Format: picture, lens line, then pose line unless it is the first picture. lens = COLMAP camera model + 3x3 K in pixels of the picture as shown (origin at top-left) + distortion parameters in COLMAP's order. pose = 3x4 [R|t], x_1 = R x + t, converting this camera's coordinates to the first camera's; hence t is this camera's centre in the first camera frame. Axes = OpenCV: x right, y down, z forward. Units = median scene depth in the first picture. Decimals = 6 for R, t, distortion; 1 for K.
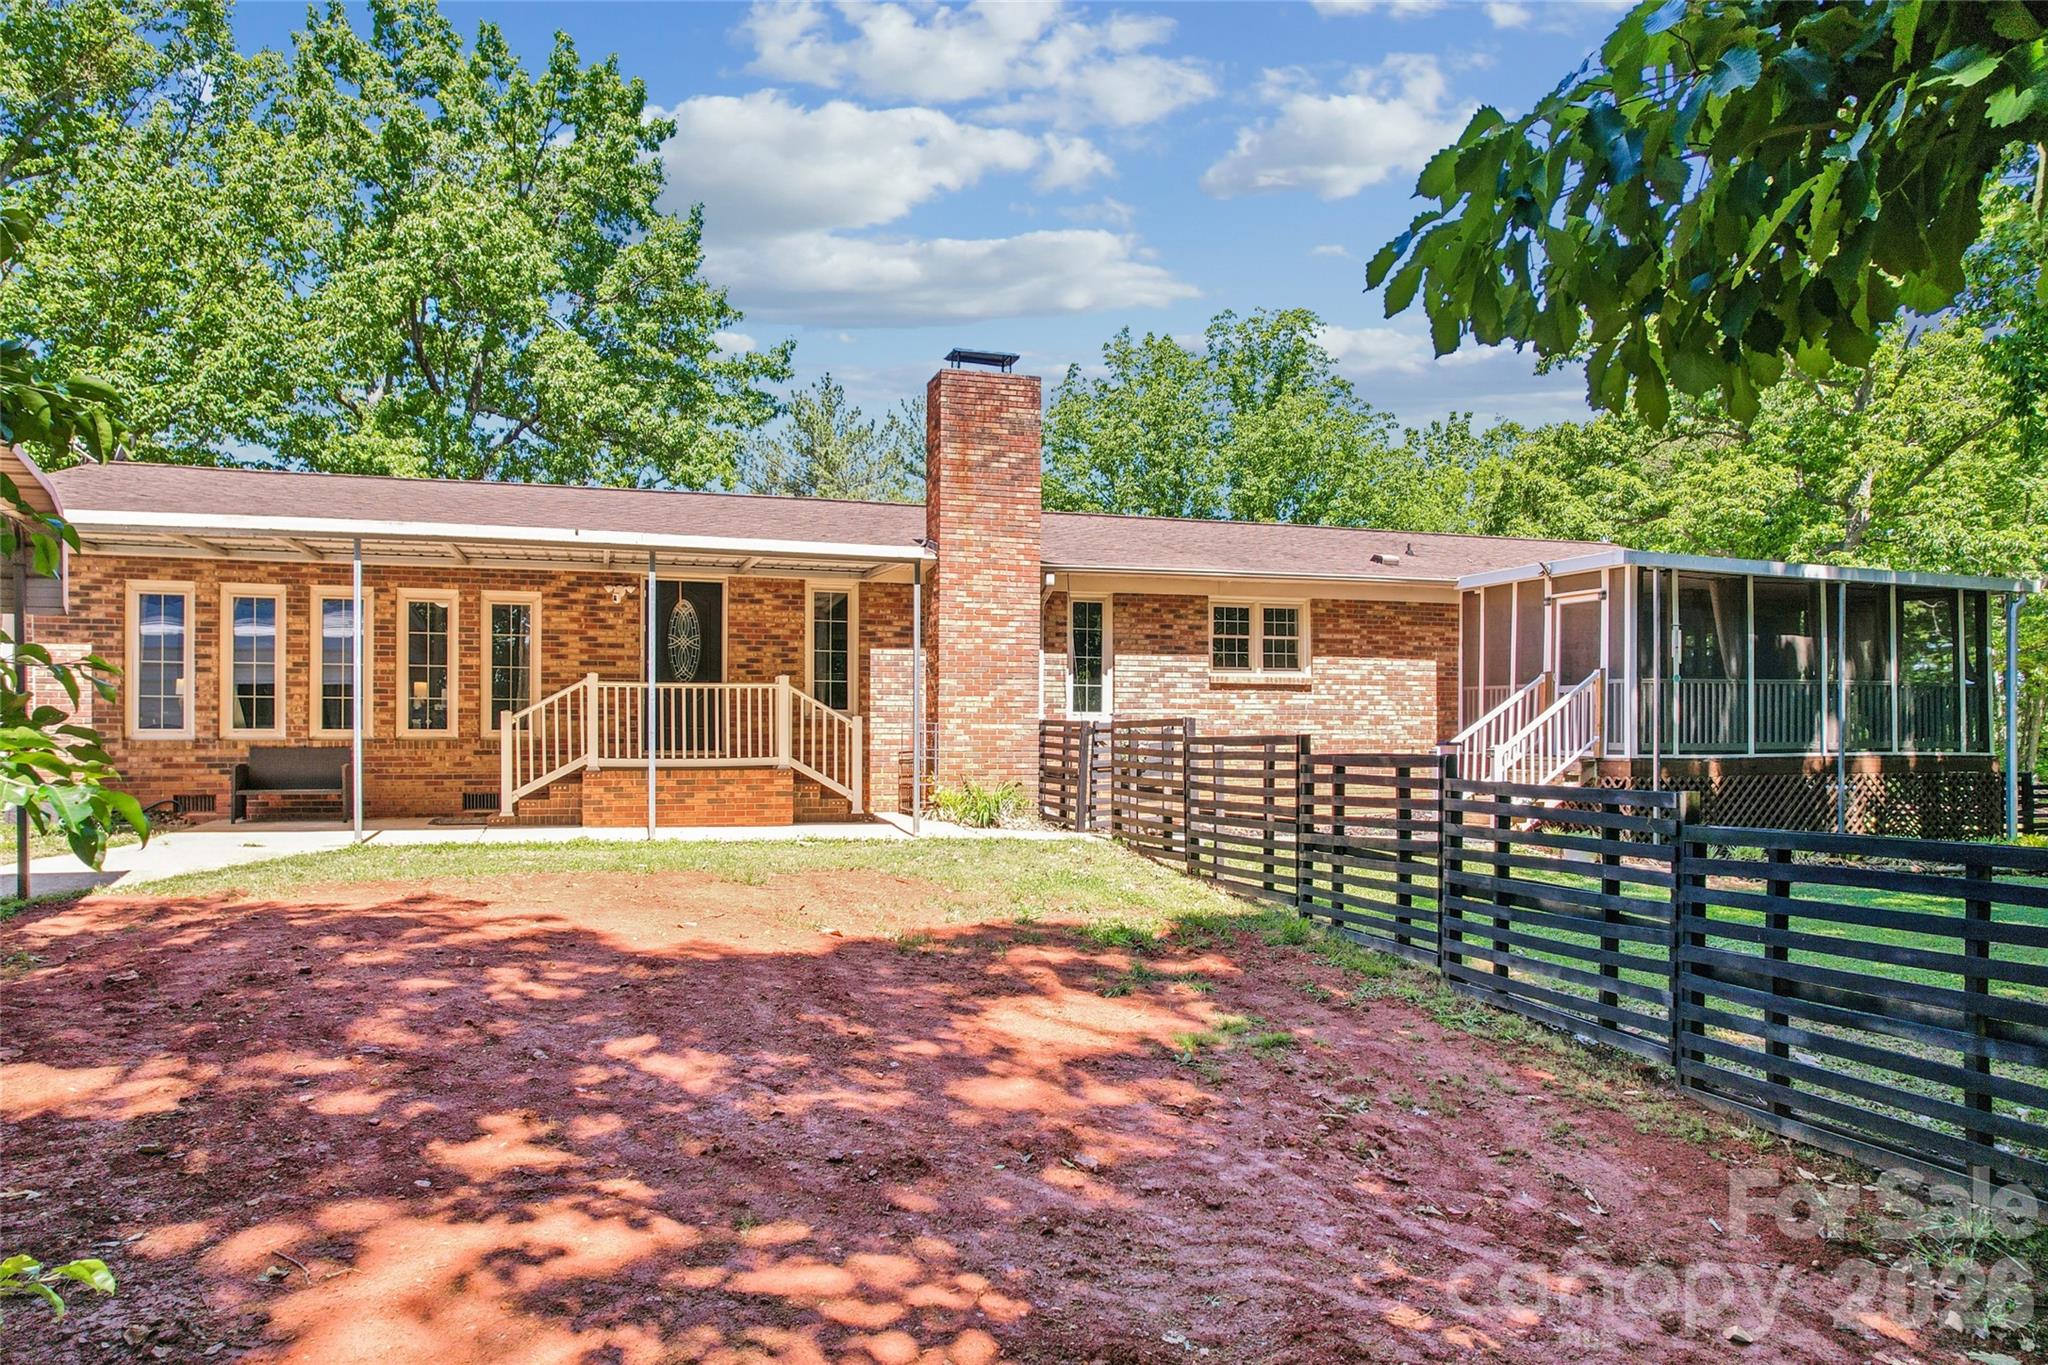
lens RADIAL K [[1431.3, 0, 1024.0], [0, 1431.3, 682.5], [0, 0, 1]] dist [-0.004732, -0.087886]
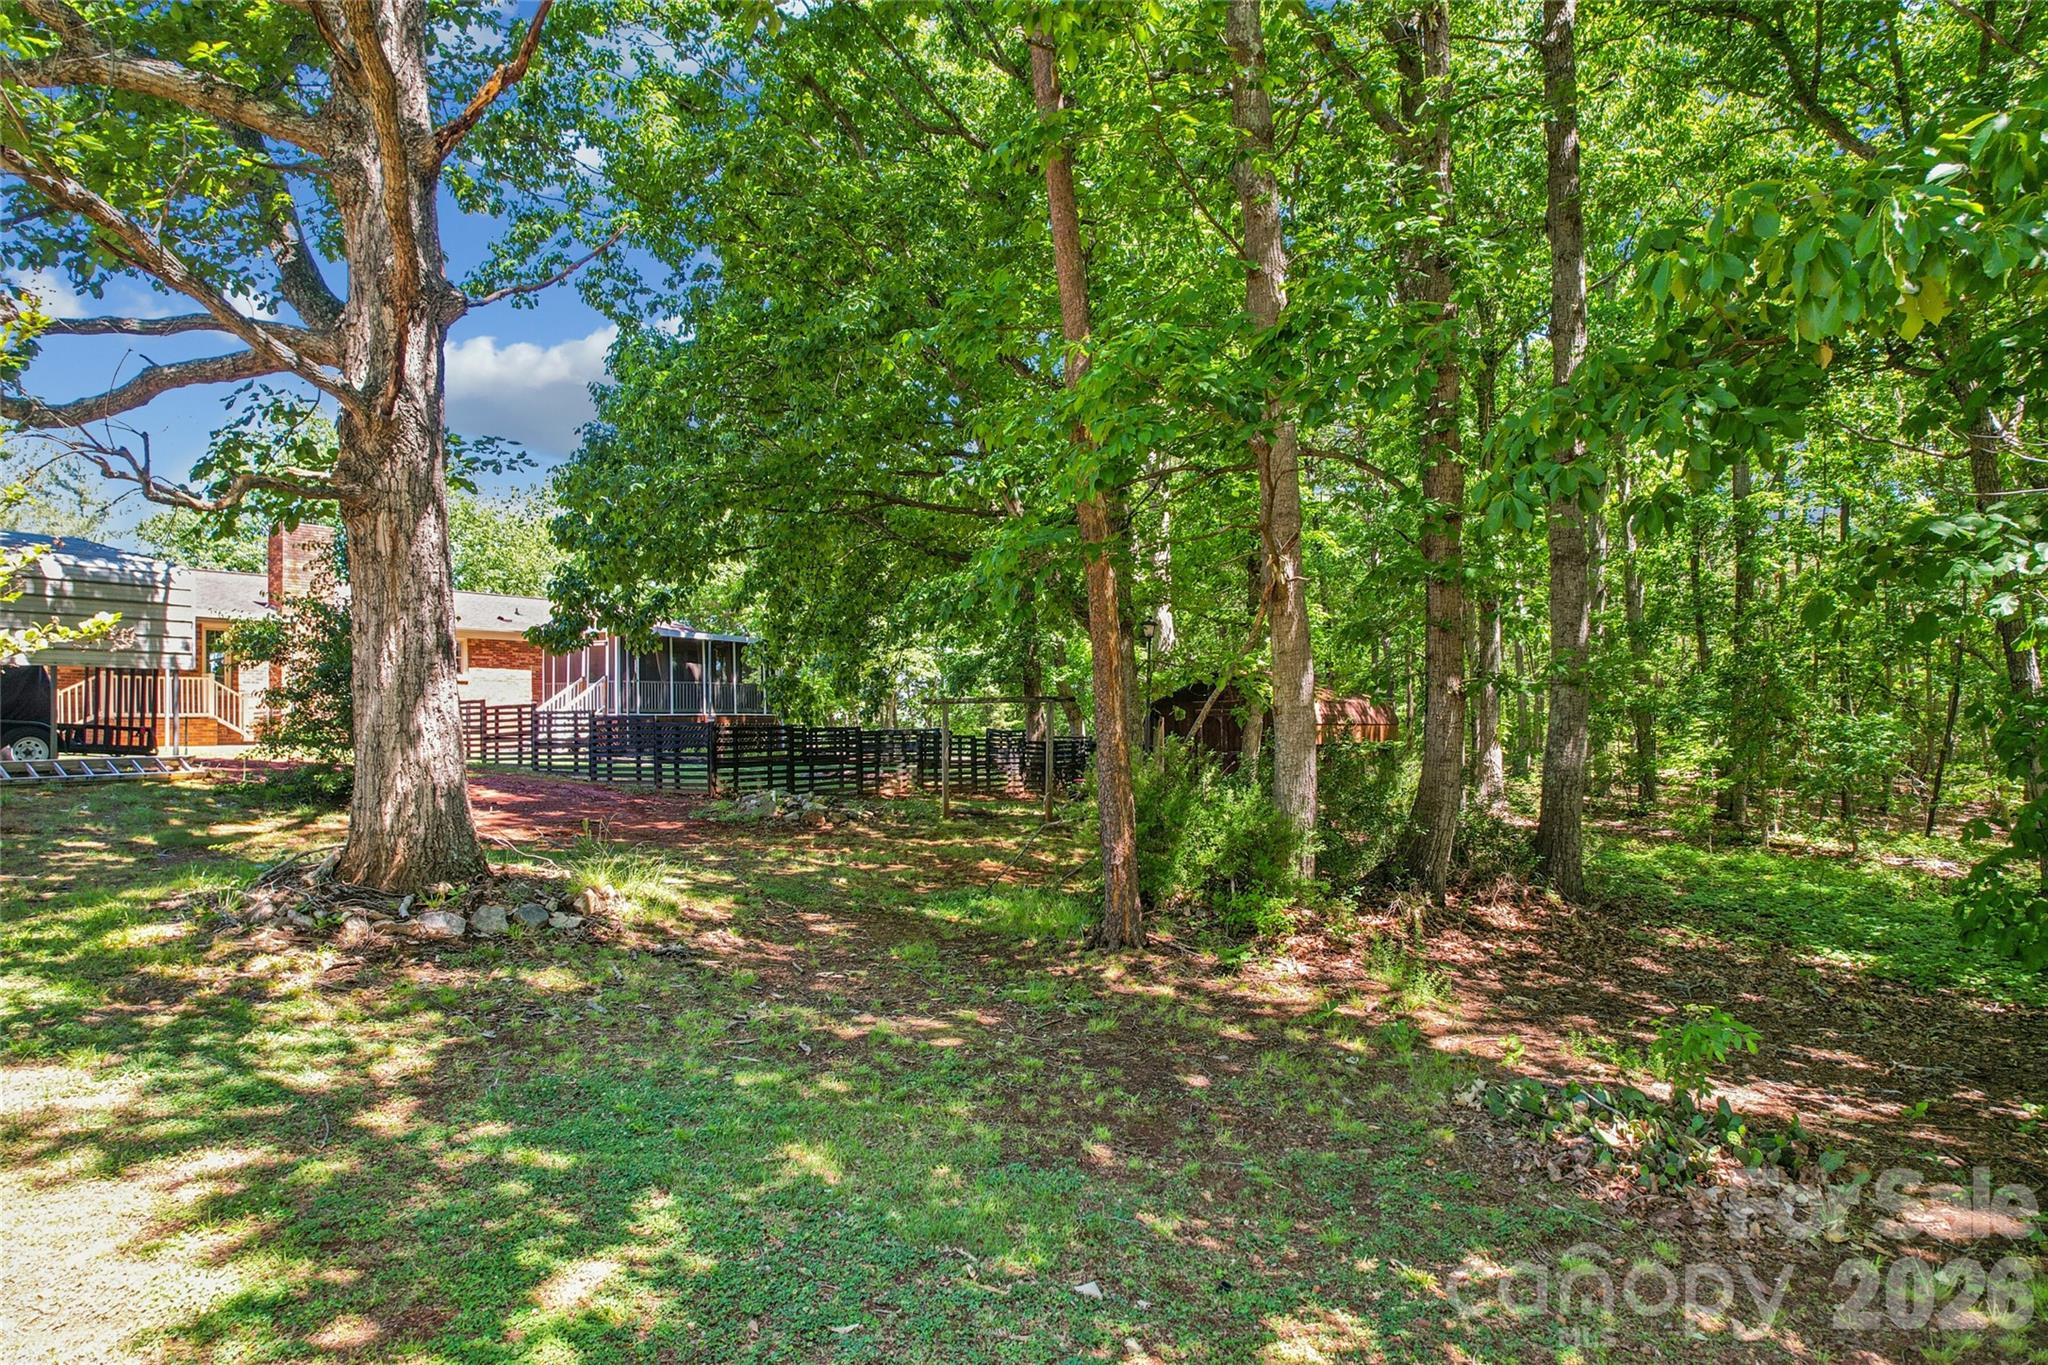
lens RADIAL K [[1382.0, 0, 1024.0], [0, 1382.0, 682.5], [0, 0, 1]] dist [-0.066757, 0.078273]
pose [[0.810441, 0.011695, 0.585703, -0.308004], [-0.011638, 0.999925, -0.003862, 0.001596], [-0.585705, -0.003687, 0.810516, -1.068873]]
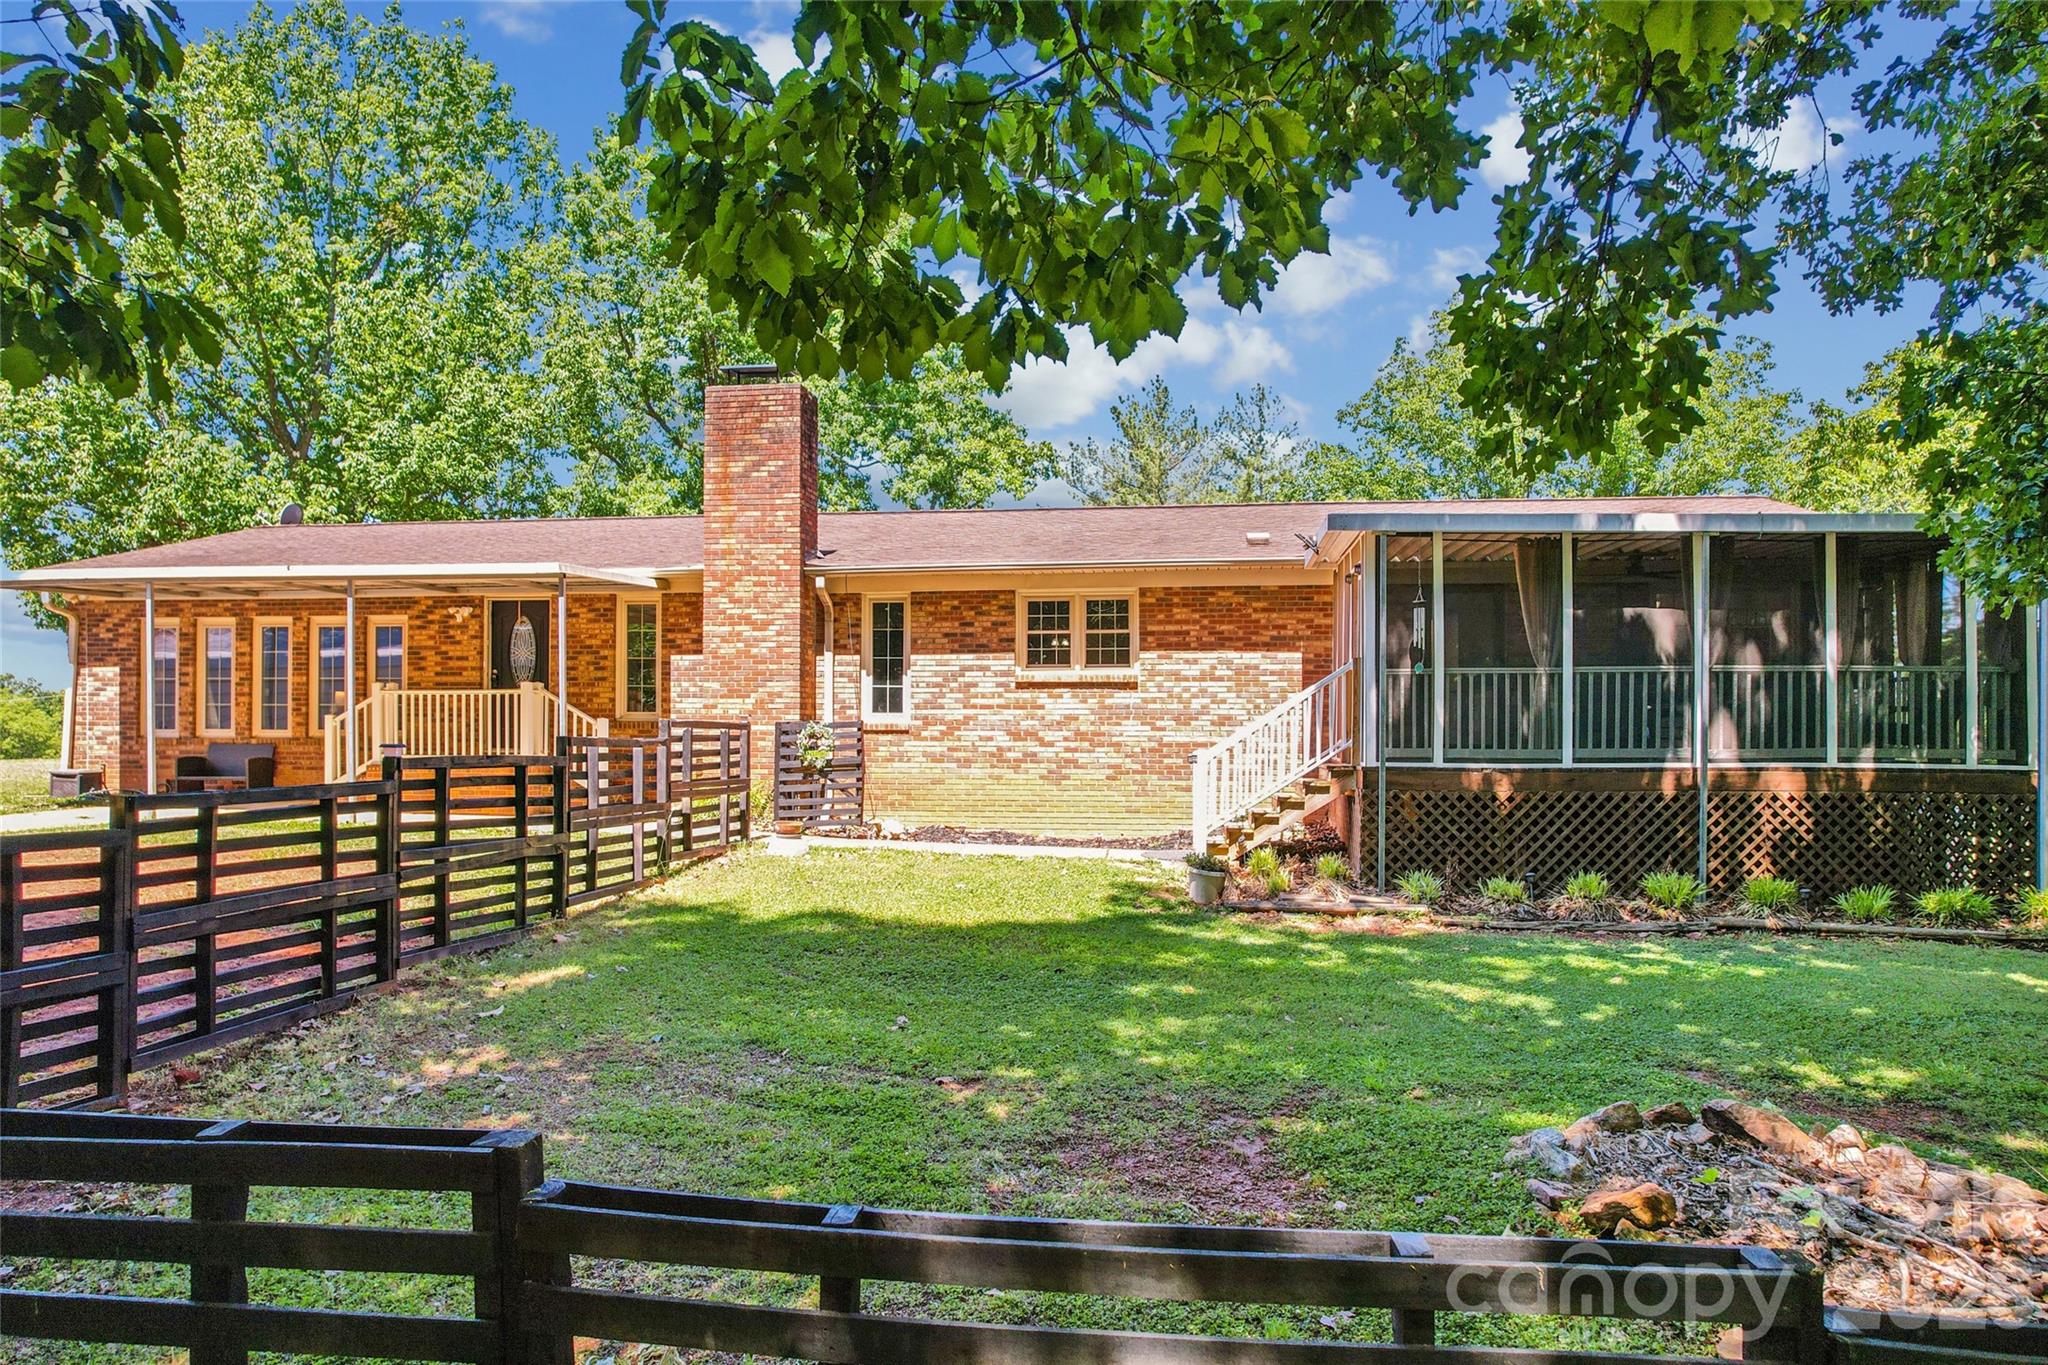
lens RADIAL K [[1382.0, 0, 1024.0], [0, 1382.0, 682.5], [0, 0, 1]] dist [-0.066757, 0.078273]
pose [[0.886547, -0.014585, -0.462408, 0.571855], [0.014397, 0.999889, -0.003935, 0.004538], [0.462414, -0.003169, 0.886658, 0.194821]]
